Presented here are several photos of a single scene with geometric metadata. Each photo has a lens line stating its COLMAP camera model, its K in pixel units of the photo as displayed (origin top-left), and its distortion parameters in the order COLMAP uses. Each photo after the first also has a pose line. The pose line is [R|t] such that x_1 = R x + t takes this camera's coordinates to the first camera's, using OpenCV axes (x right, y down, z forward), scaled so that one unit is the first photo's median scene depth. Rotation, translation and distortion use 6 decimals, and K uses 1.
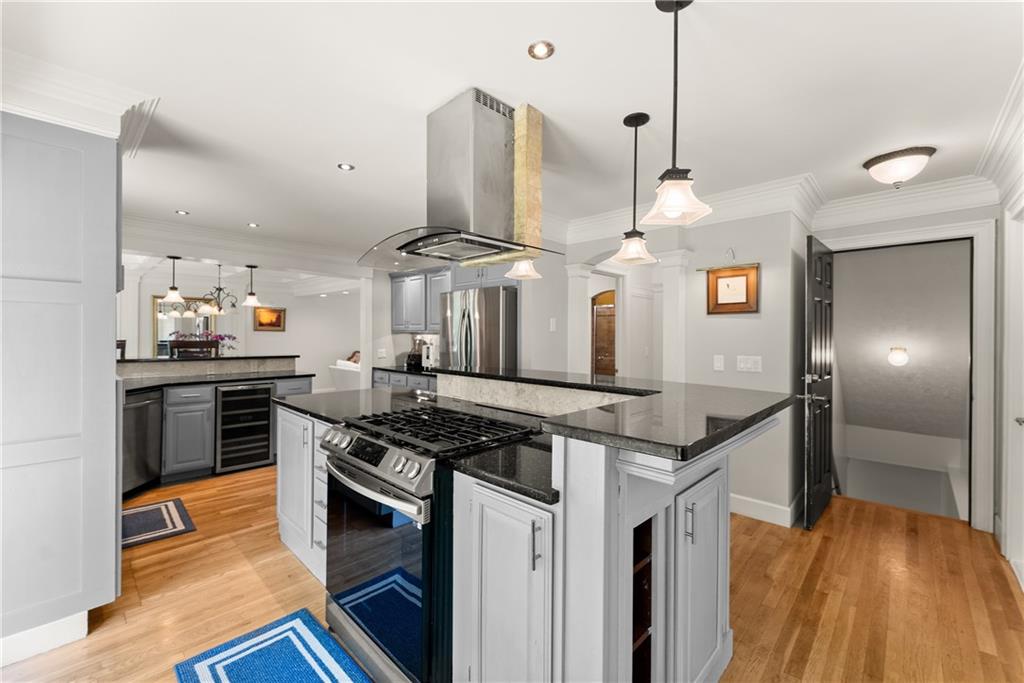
lens RADIAL K [[419.8, 0, 506.5], [0, 419.8, 335.1], [0, 0, 1]] dist [-0.000361, -0.000065]
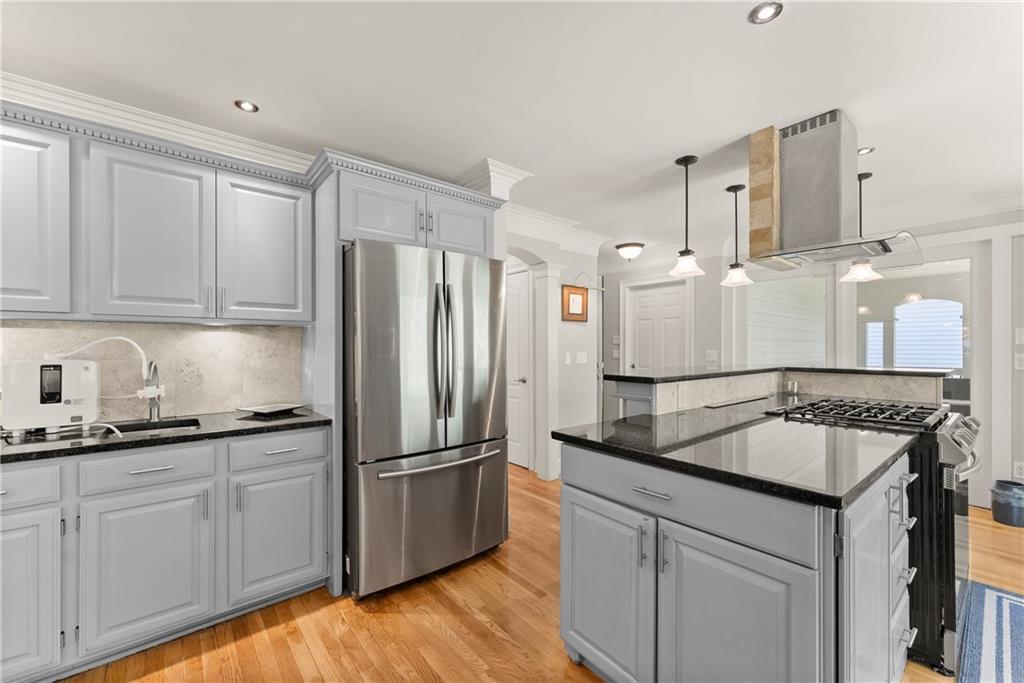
lens RADIAL K [[410.0, 0, 508.6], [0, 410.0, 346.0], [0, 0, 1]] dist [0.000469, 0.000014]
pose [[0.119775, -0.003629, 0.992794, -0.529820], [0.002930, 0.999990, 0.003302, 0.015822], [-0.992797, 0.002514, 0.119785, 0.712072]]
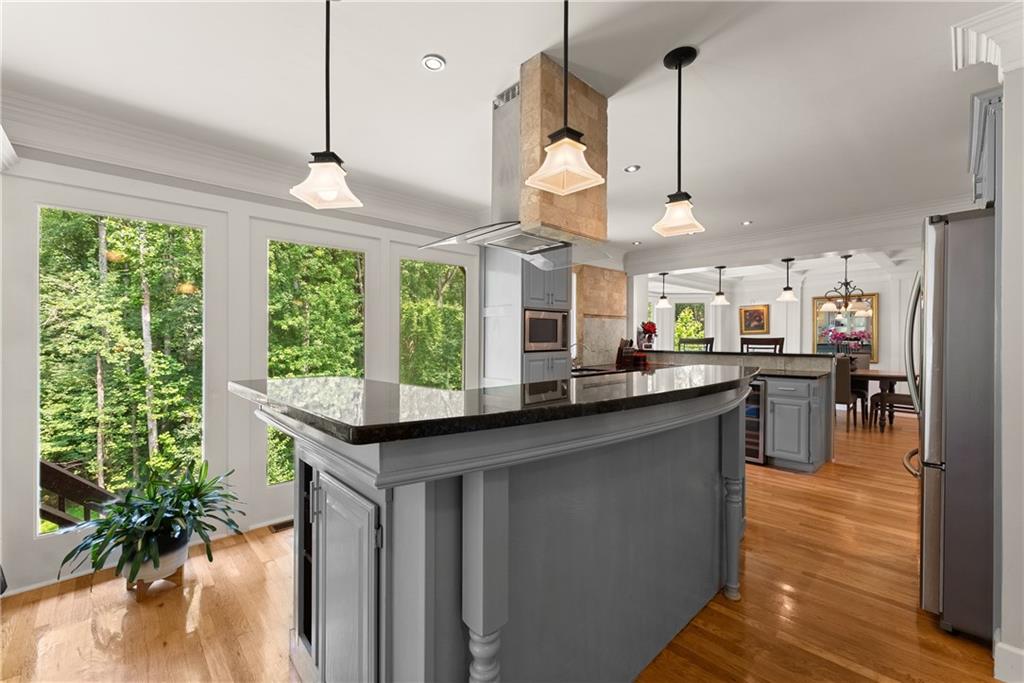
lens RADIAL K [[419.2, 0, 506.4], [0, 419.2, 340.7], [0, 0, 1]] dist [-0.000751, 0.000117]
pose [[-0.056929, -0.000937, -0.998378, 0.394698], [0.004885, 0.999987, -0.001217, 0.019291], [0.998366, -0.004947, -0.056924, 0.420695]]
